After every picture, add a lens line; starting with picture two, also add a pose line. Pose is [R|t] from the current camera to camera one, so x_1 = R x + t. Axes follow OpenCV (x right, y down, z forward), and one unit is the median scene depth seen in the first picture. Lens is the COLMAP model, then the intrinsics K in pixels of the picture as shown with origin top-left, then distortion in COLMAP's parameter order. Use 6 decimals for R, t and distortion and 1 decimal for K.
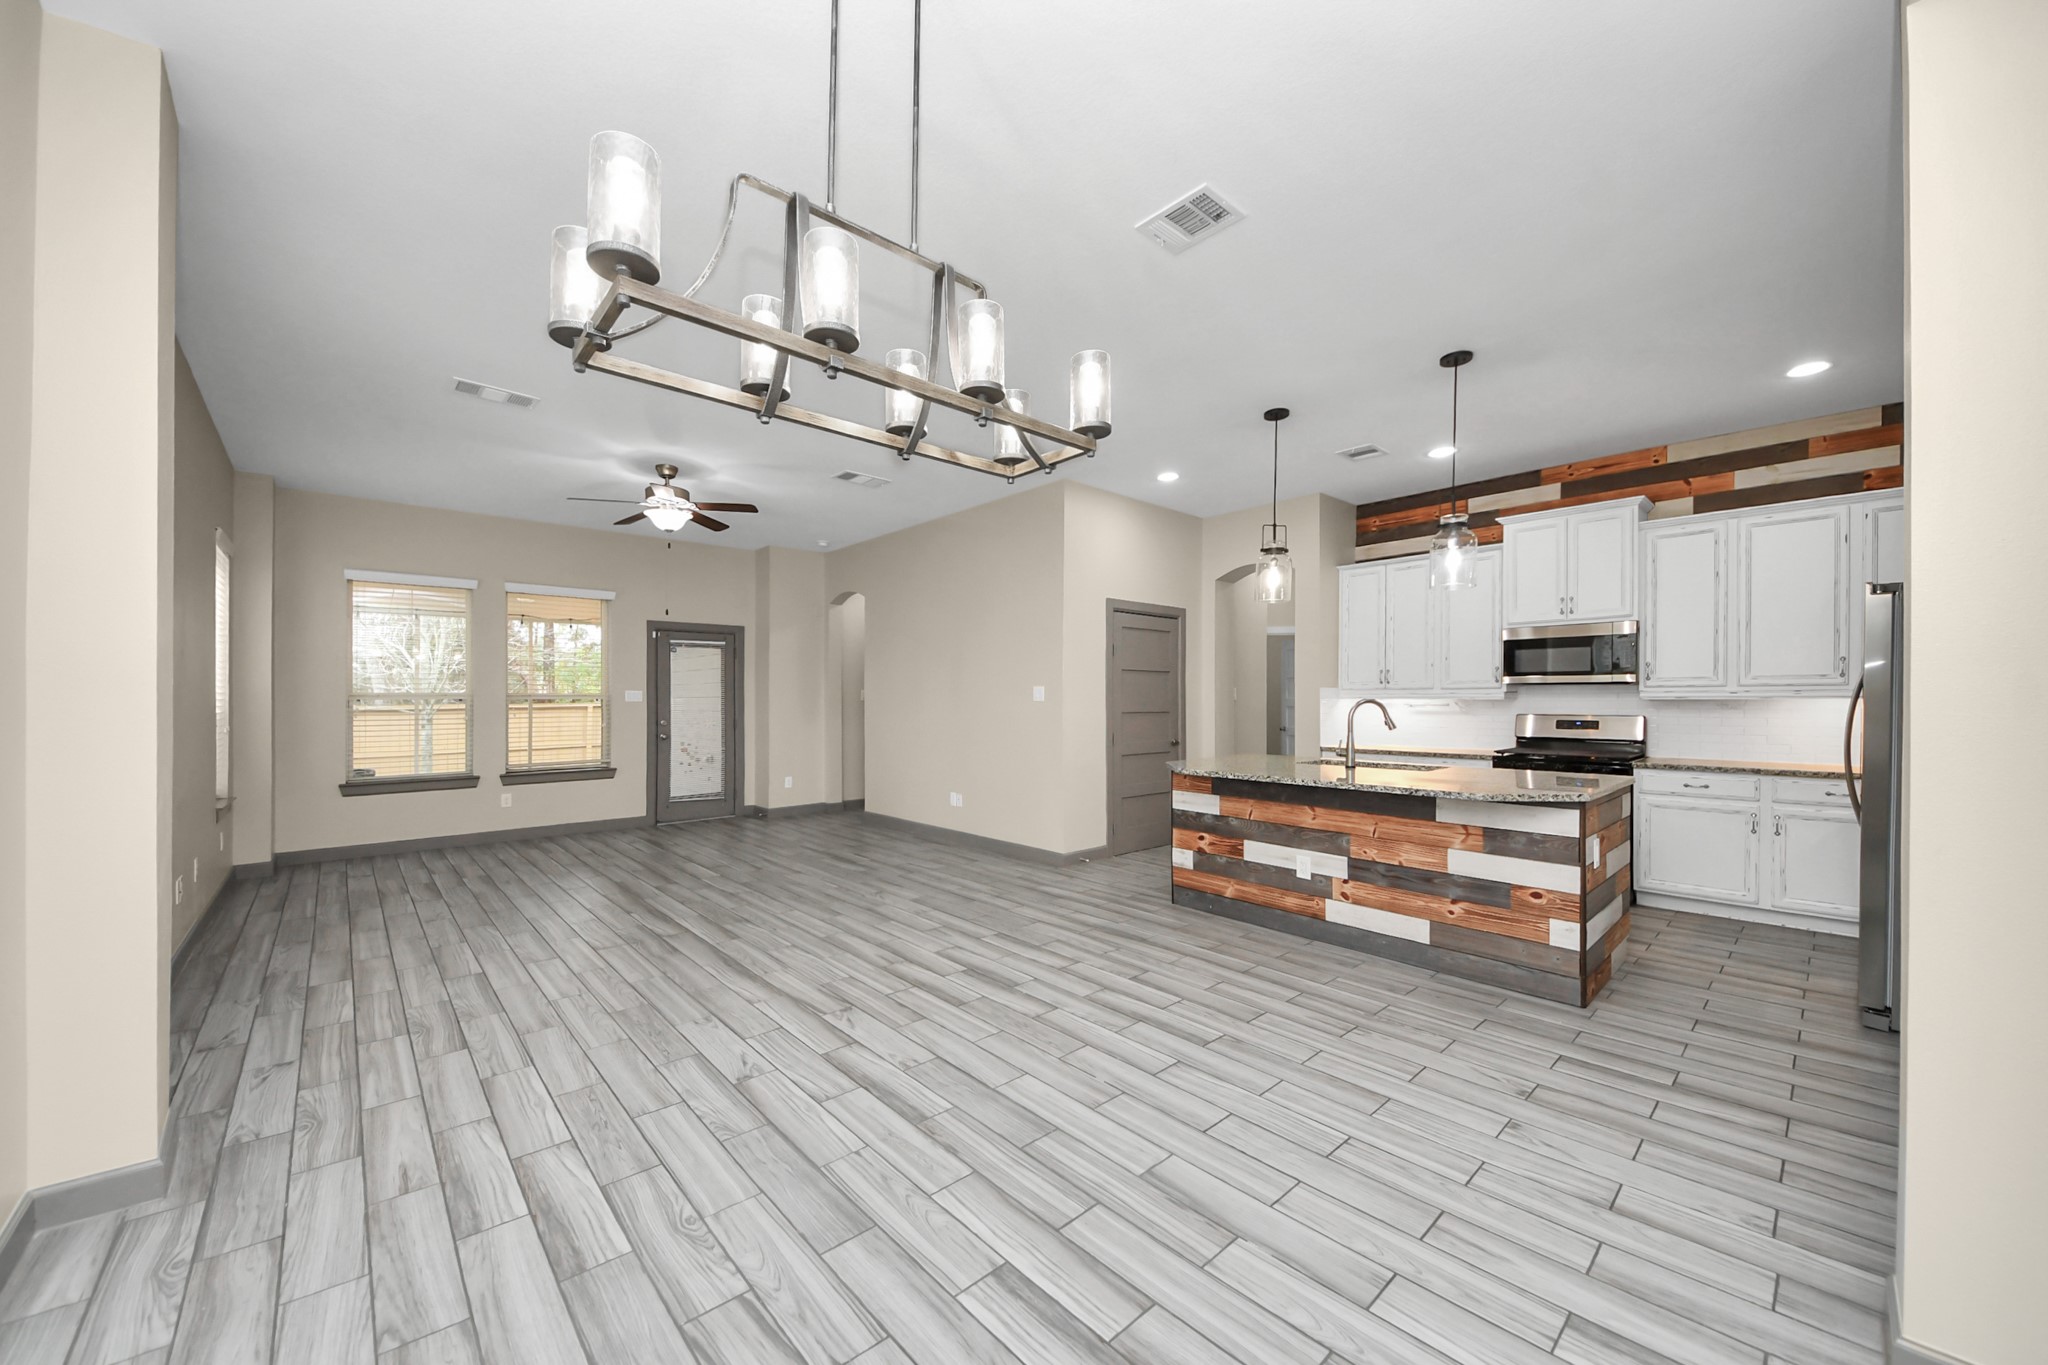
lens RADIAL K [[740.9, 0, 1017.1], [0, 740.9, 695.1], [0, 0, 1]] dist [0.038835, -0.026704]
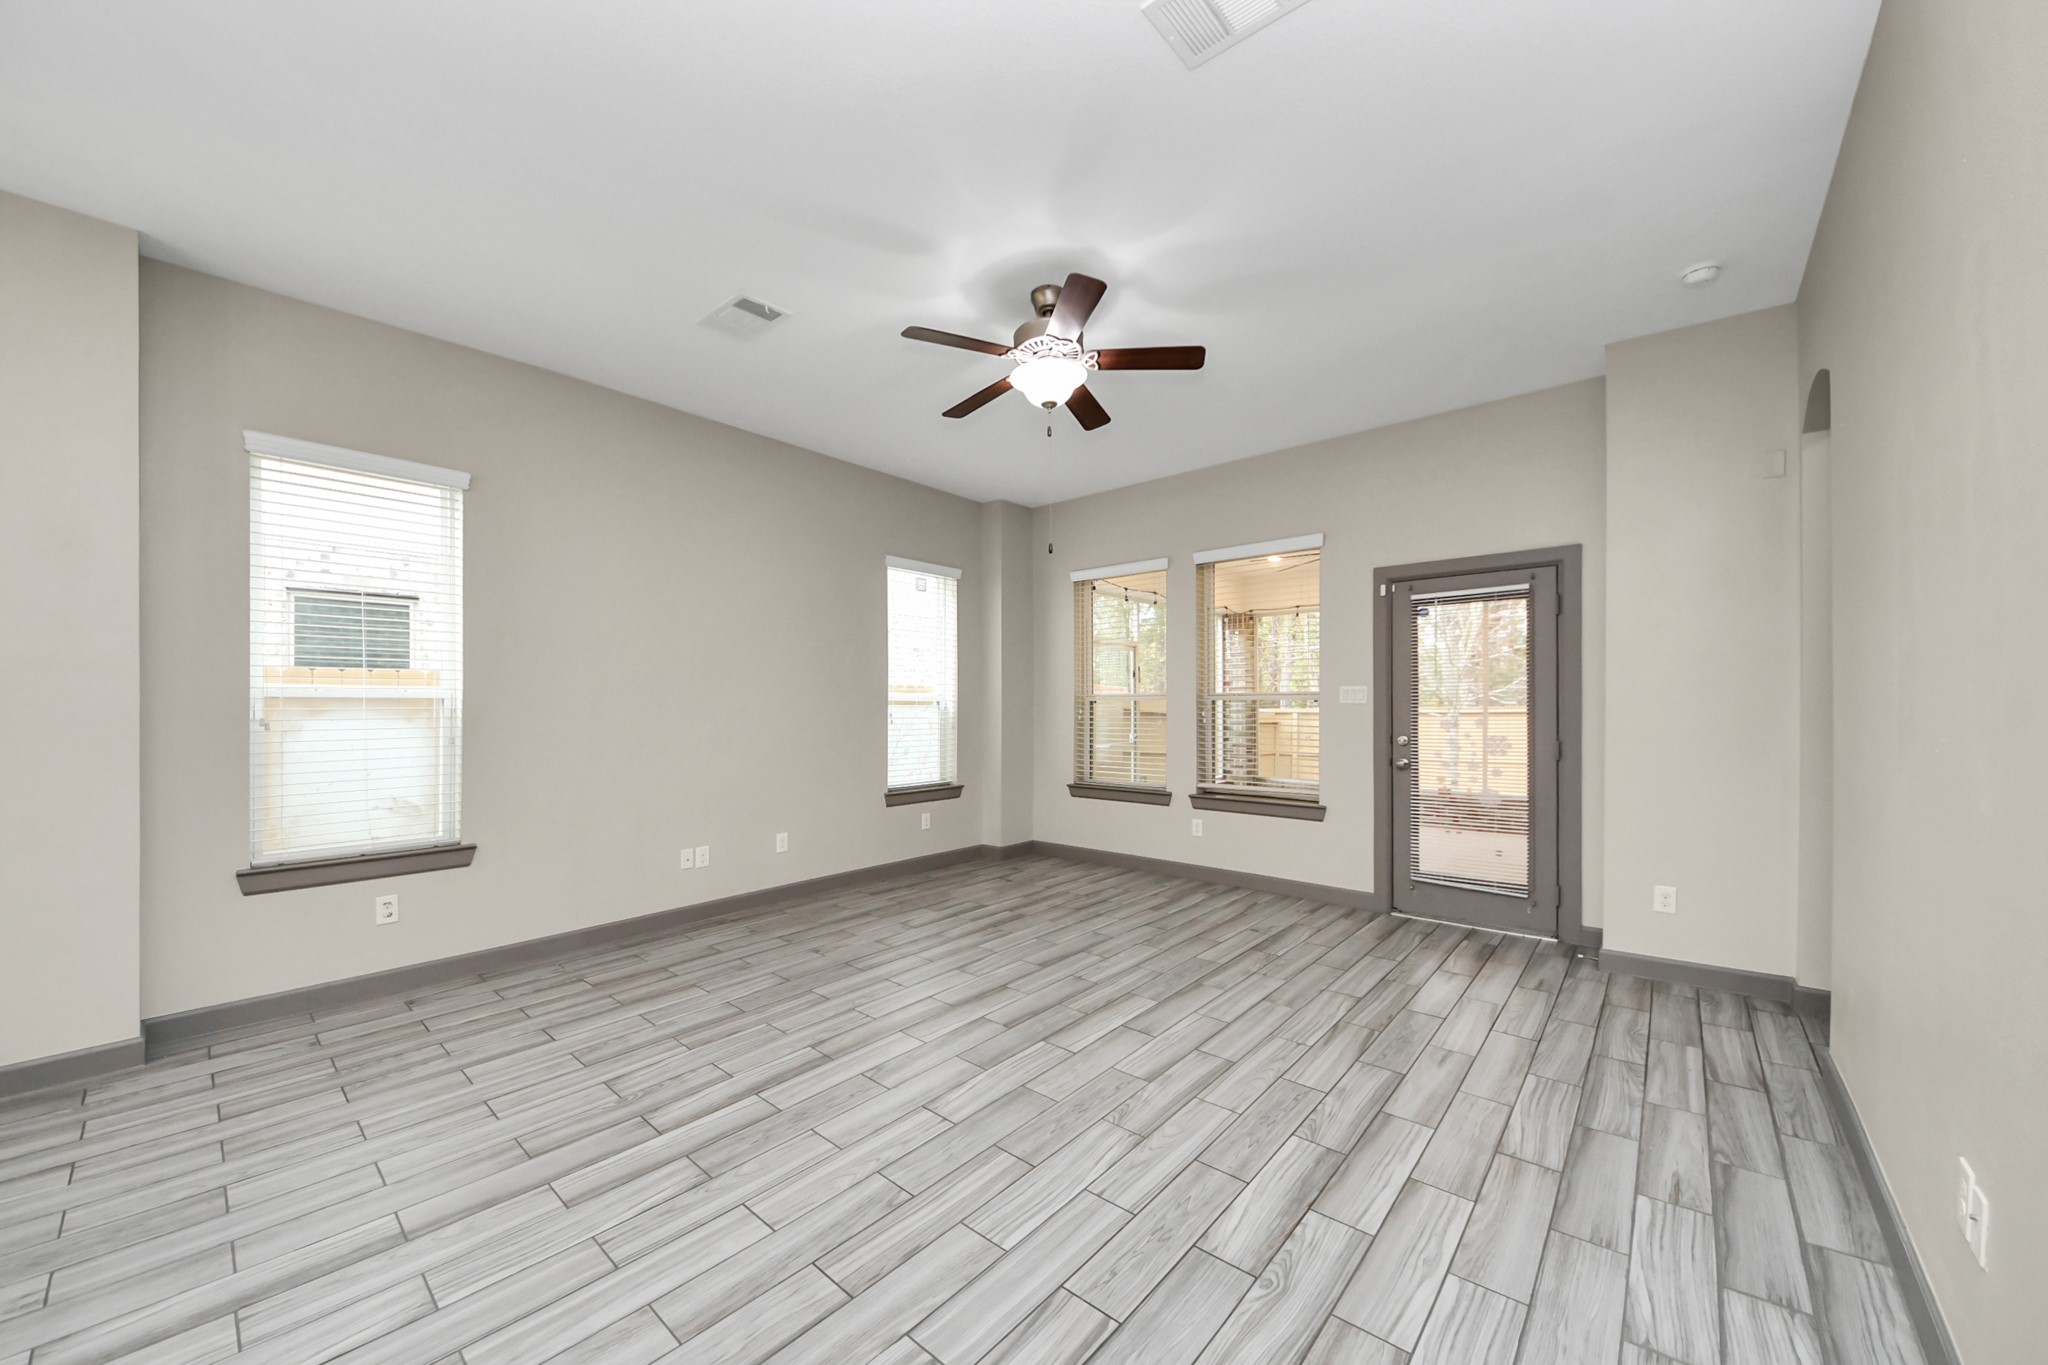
lens RADIAL K [[740.9, 0, 1017.1], [0, 740.9, 695.1], [0, 0, 1]] dist [0.038835, -0.026704]
pose [[0.111068, -0.009954, -0.993763, 0.119851], [0.011367, 0.999897, -0.008745, 0.007613], [0.993748, -0.010325, 0.111169, 1.098124]]
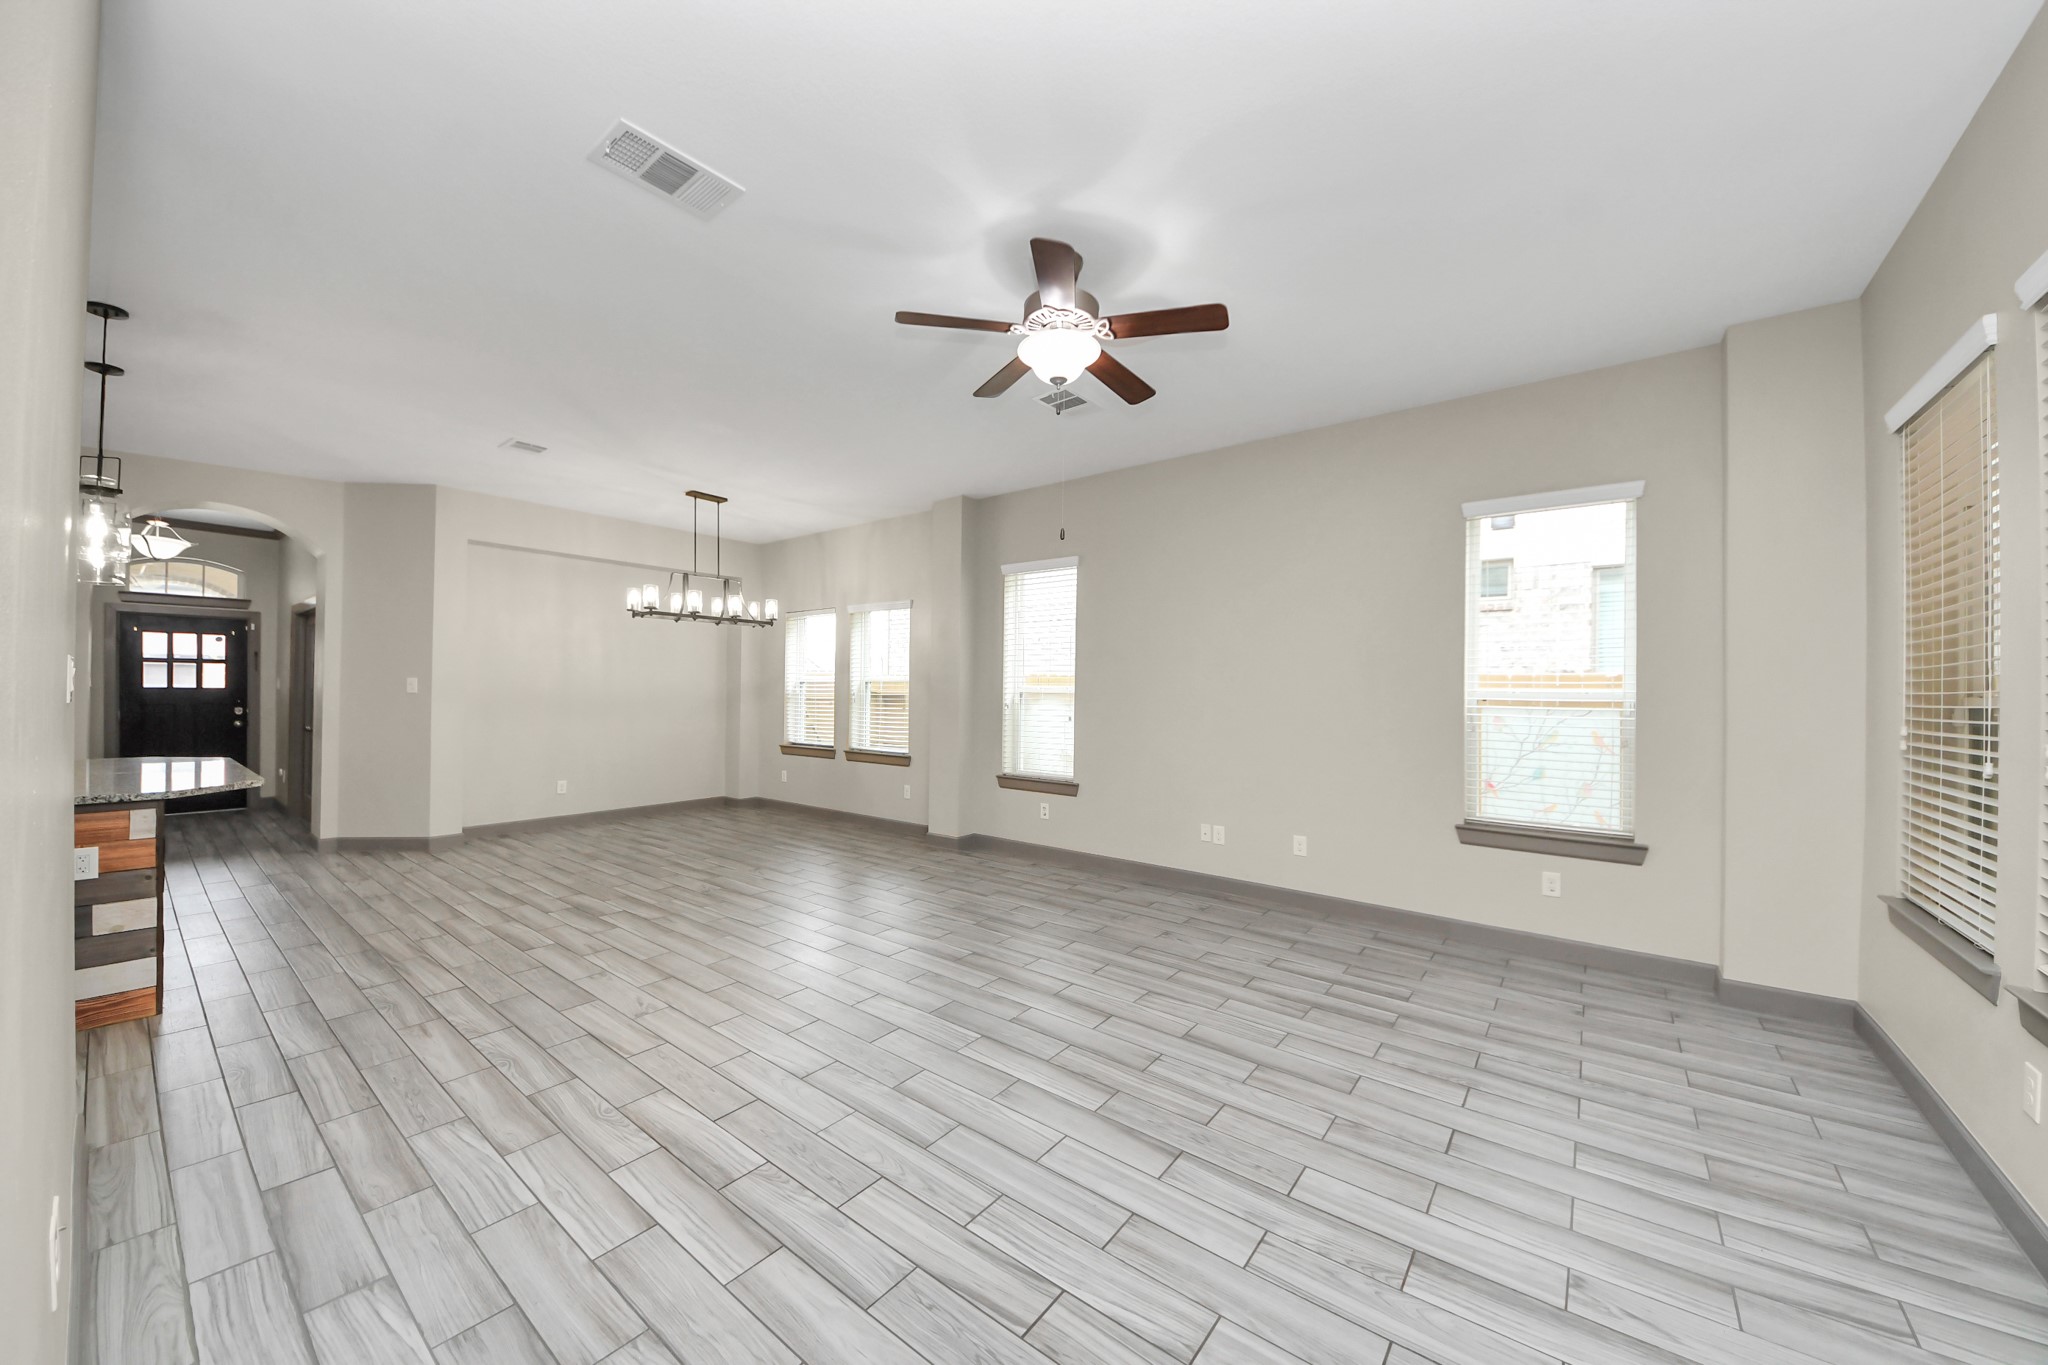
lens RADIAL K [[730.1, 0, 1009.9], [0, 730.1, 689.6], [0, 0, 1]] dist [0.036223, -0.023852]
pose [[-0.988282, -0.008601, -0.152393, -0.427329], [-0.007796, 0.999952, -0.005875, 0.000912], [0.152437, -0.004618, -0.988302, 1.808167]]
